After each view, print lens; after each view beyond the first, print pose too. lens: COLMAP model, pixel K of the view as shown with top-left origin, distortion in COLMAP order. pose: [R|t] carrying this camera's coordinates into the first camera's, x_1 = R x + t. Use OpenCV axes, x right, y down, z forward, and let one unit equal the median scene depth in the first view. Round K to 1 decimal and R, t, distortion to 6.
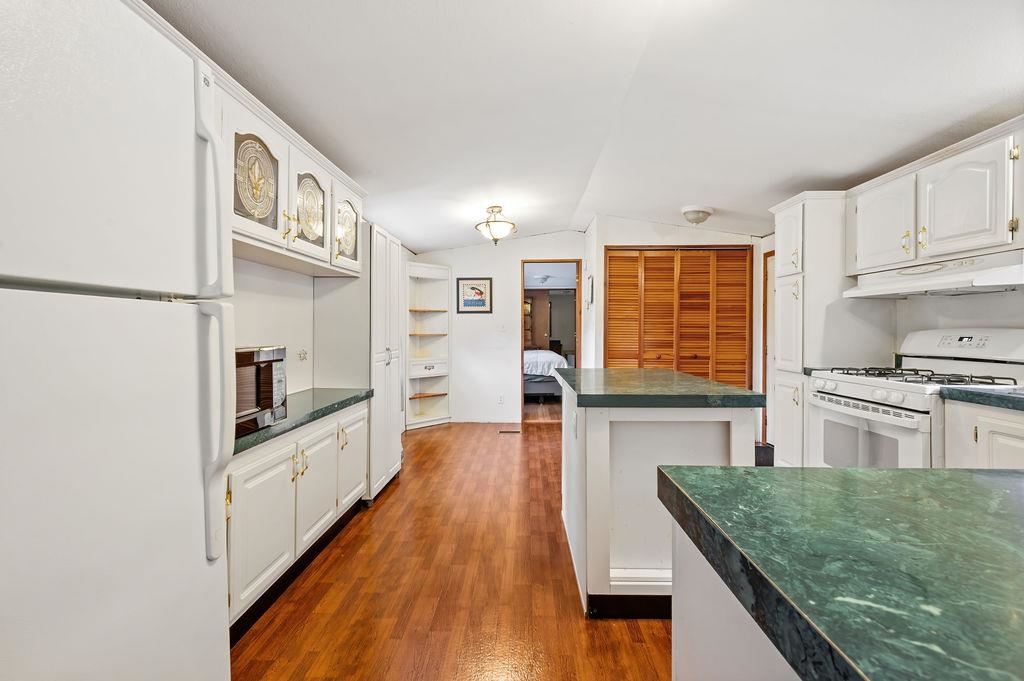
lens RADIAL K [[412.9, 0, 517.6], [0, 412.9, 332.5], [0, 0, 1]] dist [-0.002039, -0.000289]
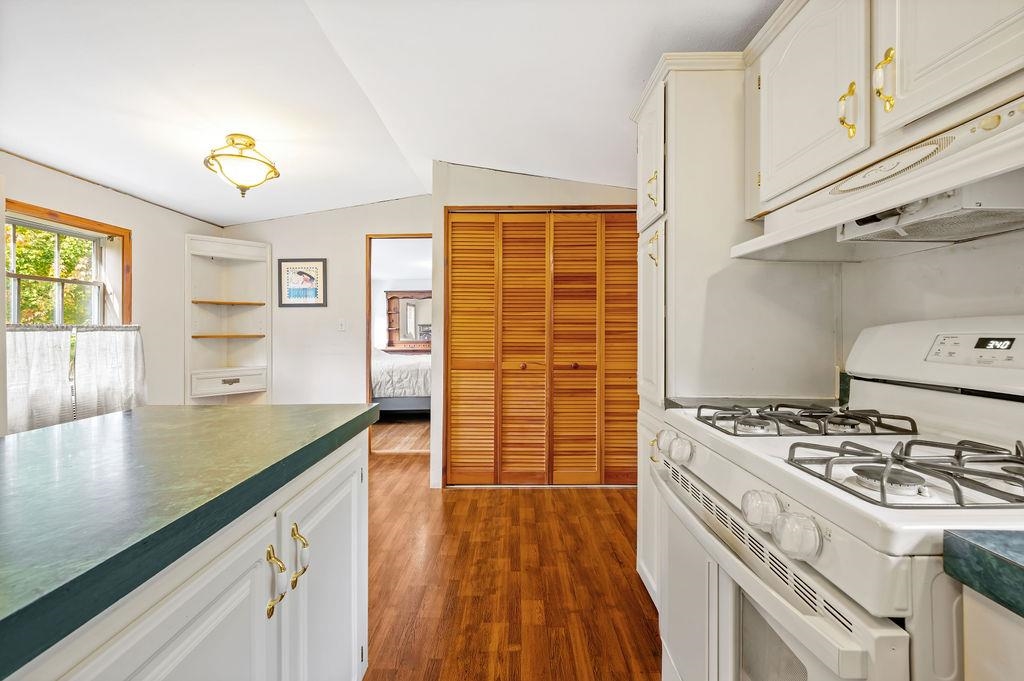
lens RADIAL K [[412.9, 0, 510.8], [0, 412.9, 331.5], [0, 0, 1]] dist [-0.002039, -0.000289]
pose [[0.999762, -0.004673, 0.021300, 0.490444], [0.004717, 0.999987, -0.002025, 0.002193], [-0.021291, 0.002125, 0.999771, 0.489862]]
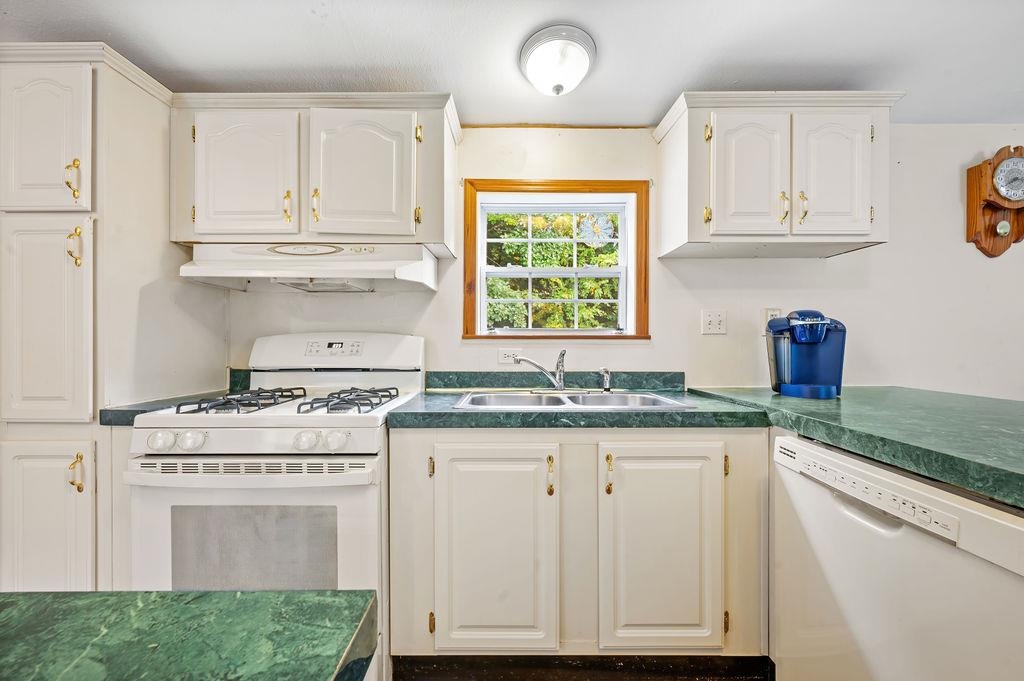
lens RADIAL K [[412.9, 0, 513.4], [0, 412.9, 340.4], [0, 0, 1]] dist [-0.002039, -0.000289]
pose [[-0.017798, -0.000537, 0.999841, 0.205501], [0.003793, 0.999993, 0.000604, 0.005202], [-0.999834, 0.003803, -0.017796, 0.524561]]
